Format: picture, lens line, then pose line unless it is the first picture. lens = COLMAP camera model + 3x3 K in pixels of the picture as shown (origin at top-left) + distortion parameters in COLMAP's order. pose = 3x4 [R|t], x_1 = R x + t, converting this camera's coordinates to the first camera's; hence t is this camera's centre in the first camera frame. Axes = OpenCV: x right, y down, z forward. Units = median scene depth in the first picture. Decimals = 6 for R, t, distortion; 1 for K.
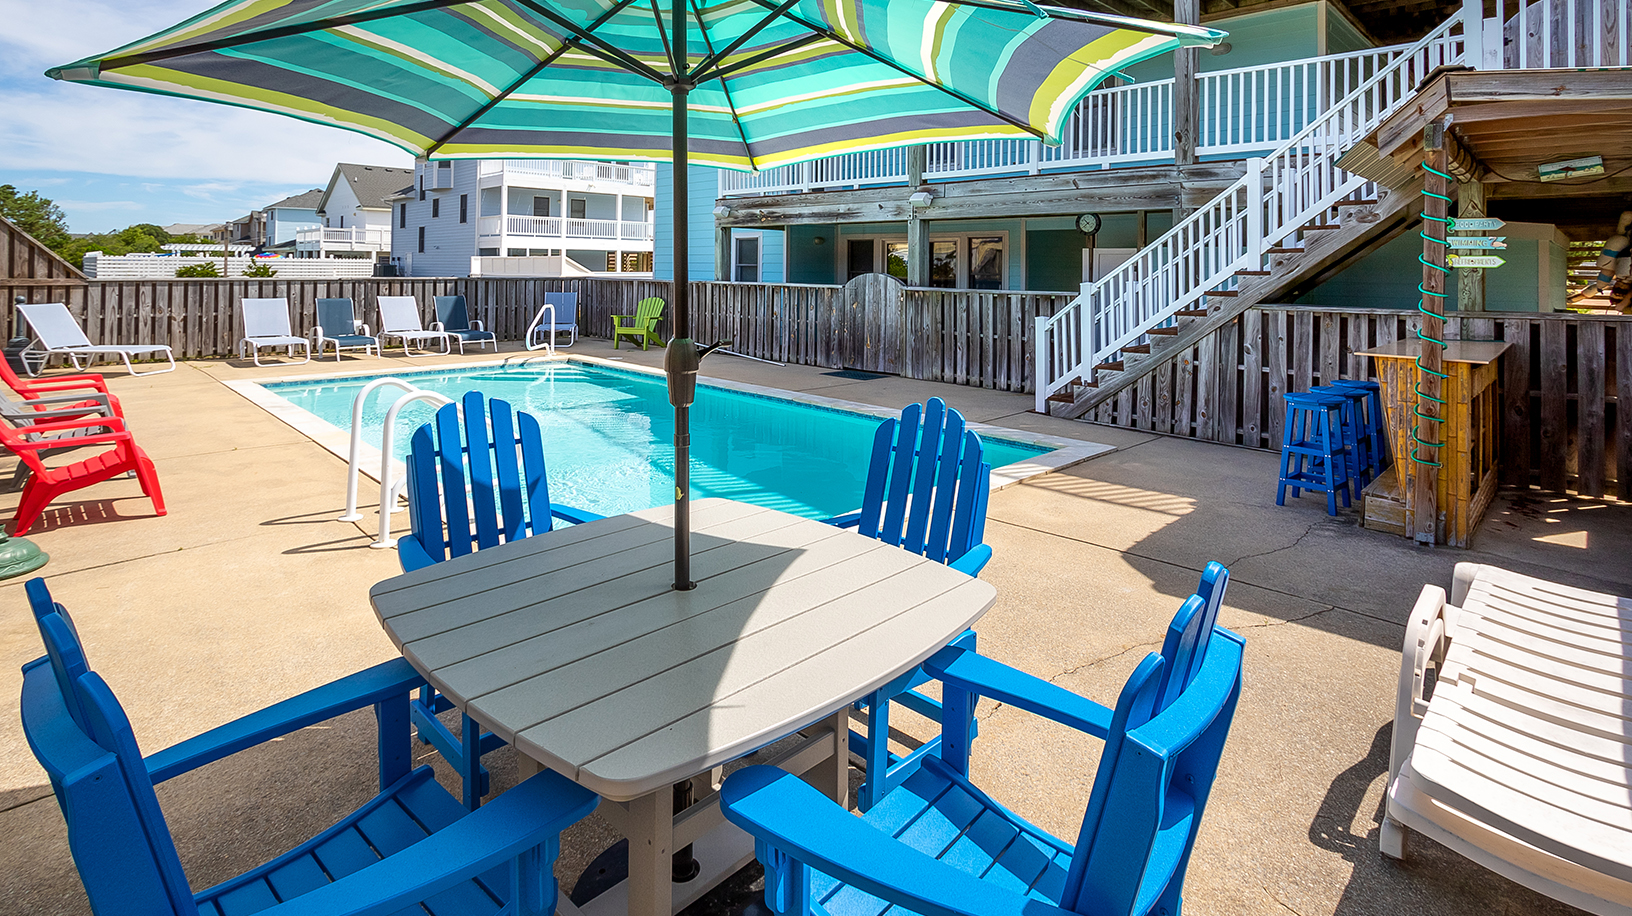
lens RADIAL K [[792.7, 0, 817.3], [0, 792.7, 386.8], [0, 0, 1]] dist [-0.000750, -0.000005]
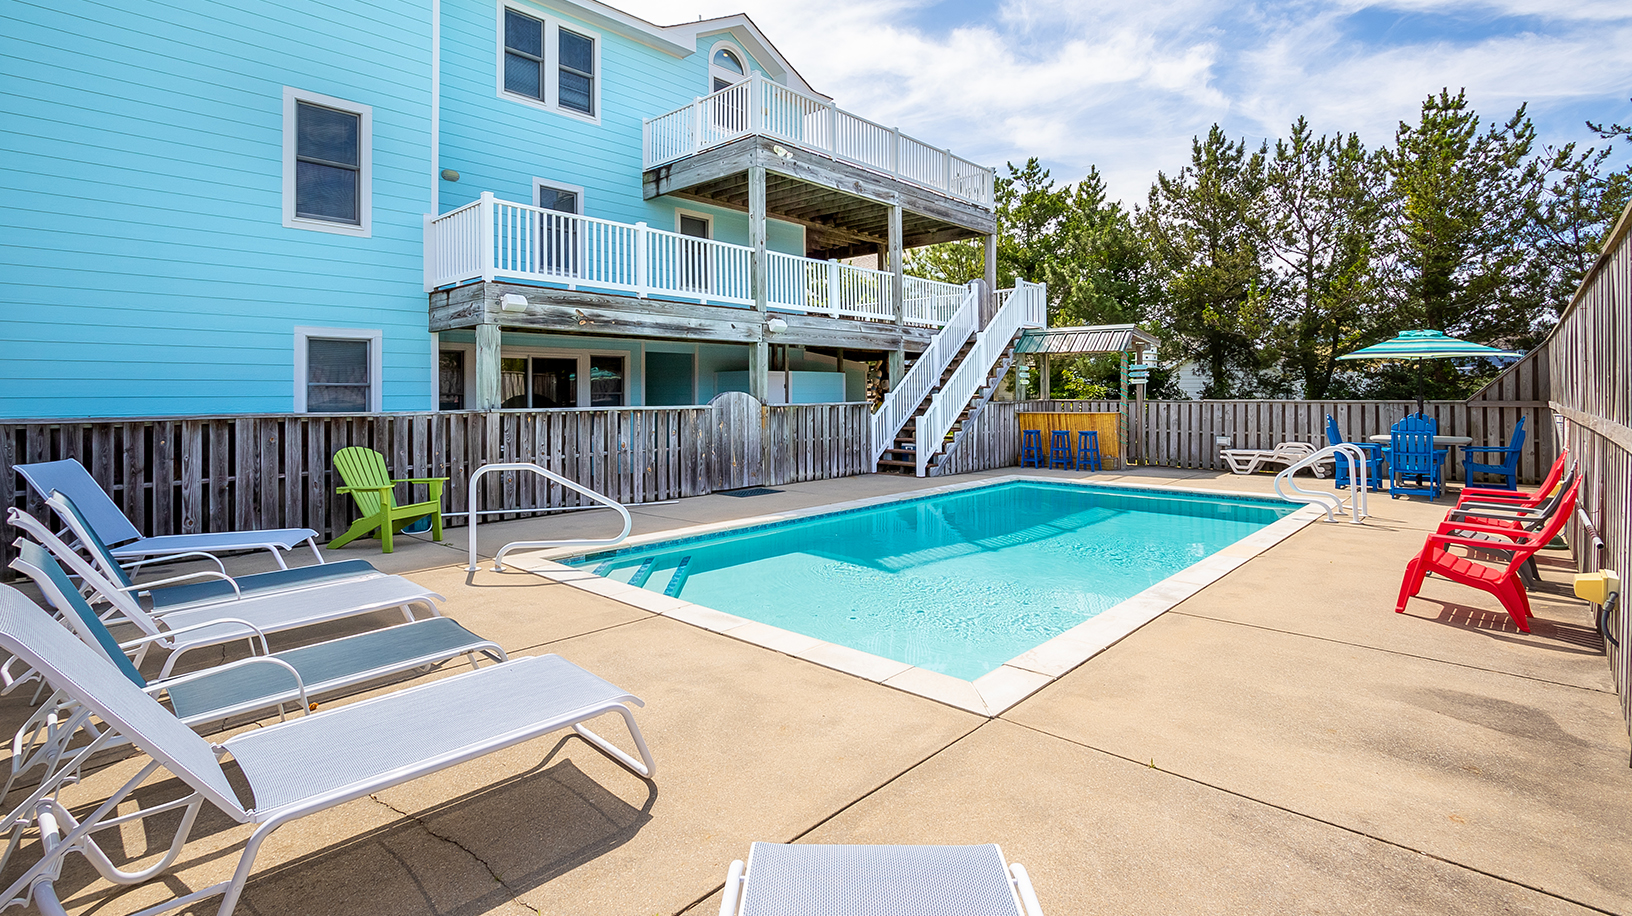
lens RADIAL K [[777.4, 0, 816.5], [0, 777.4, 504.3], [0, 0, 1]] dist [0.001389, 0.000120]
pose [[-0.043872, -0.164813, 0.985349, -0.911045], [0.141711, 0.975299, 0.169442, -0.152558], [-0.988935, 0.147068, -0.019432, 0.911366]]
